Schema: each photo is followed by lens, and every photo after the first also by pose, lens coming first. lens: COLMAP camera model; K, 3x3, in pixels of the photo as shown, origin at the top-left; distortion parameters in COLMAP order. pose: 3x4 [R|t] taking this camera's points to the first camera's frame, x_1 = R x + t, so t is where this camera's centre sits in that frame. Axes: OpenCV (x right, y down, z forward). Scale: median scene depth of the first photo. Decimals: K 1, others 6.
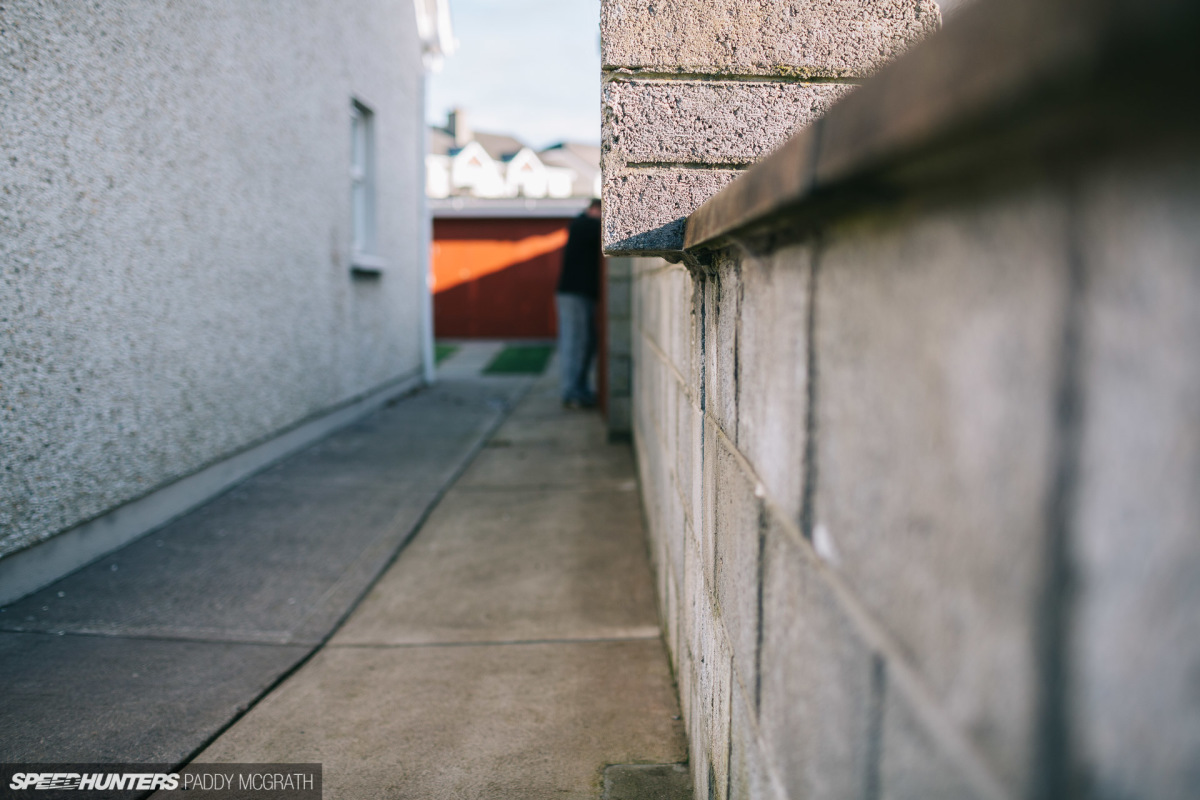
lens RADIAL K [[1186.6, 0, 600.0], [0, 1186.6, 400.0], [0, 0, 1]] dist [-0.014591, 0.017350]
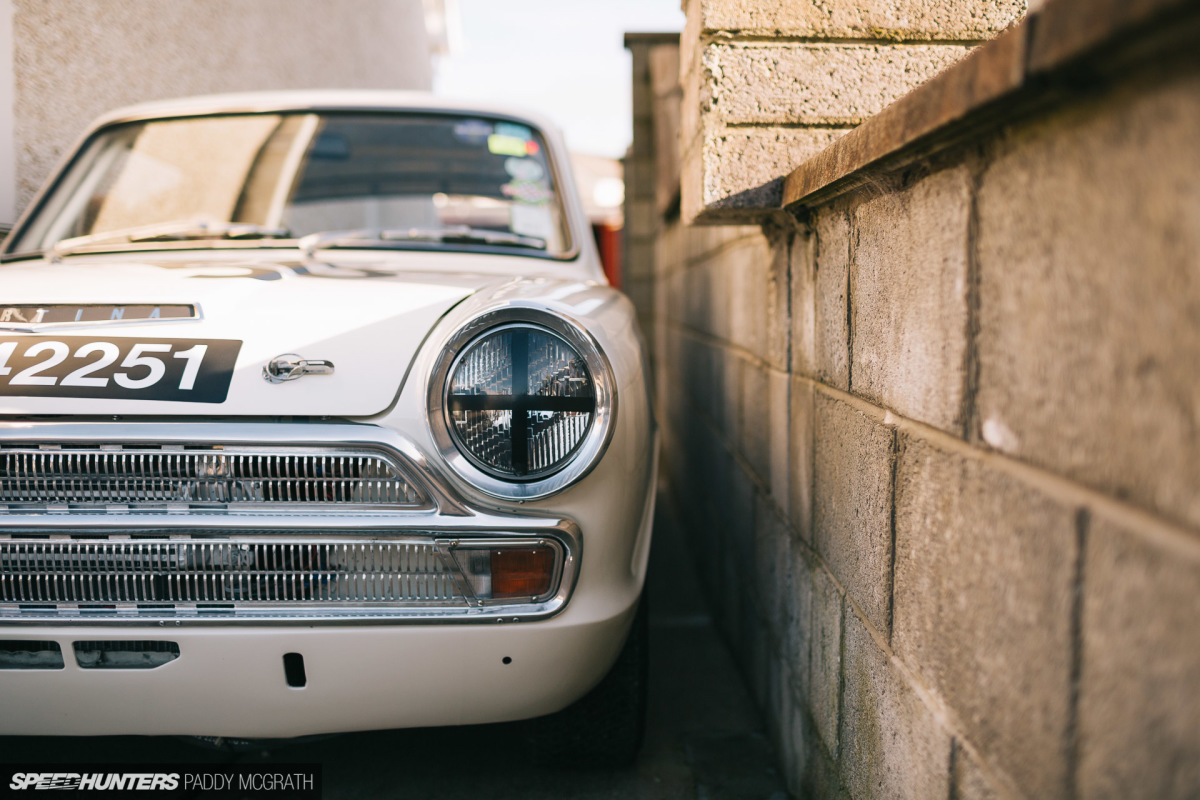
lens RADIAL K [[1228.3, 0, 599.7], [0, 1228.3, 394.1], [0, 0, 1]] dist [-0.018346, 0.011588]
pose [[0.999983, -0.005762, 0.000303, -0.088905], [0.005767, 0.999799, -0.019192, 0.054345], [-0.000192, 0.019194, 0.999816, -0.058075]]
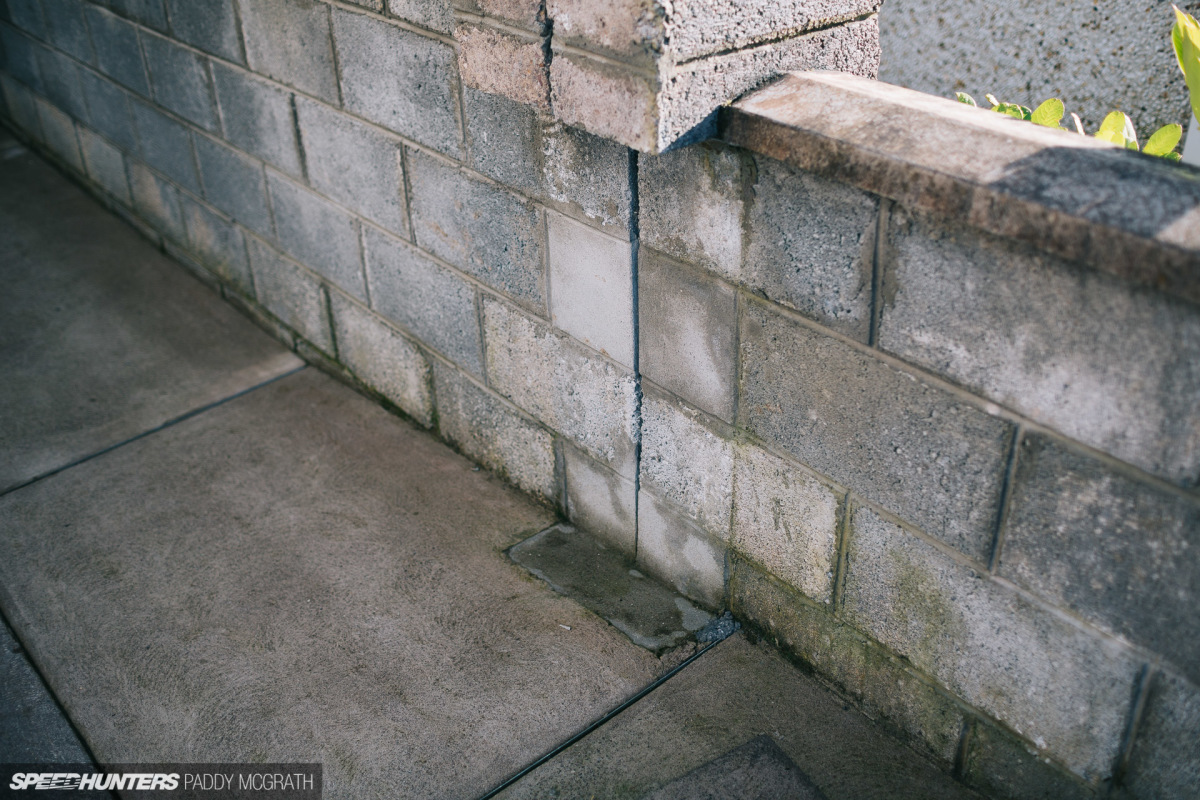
lens RADIAL K [[1228.3, 0, 599.7], [0, 1228.3, 394.1], [0, 0, 1]] dist [-0.018346, 0.011588]
pose [[0.758190, -0.348554, 0.551052, -0.653894], [0.085254, 0.890866, 0.446194, -0.407179], [-0.646436, -0.291321, 0.705161, 0.277707]]
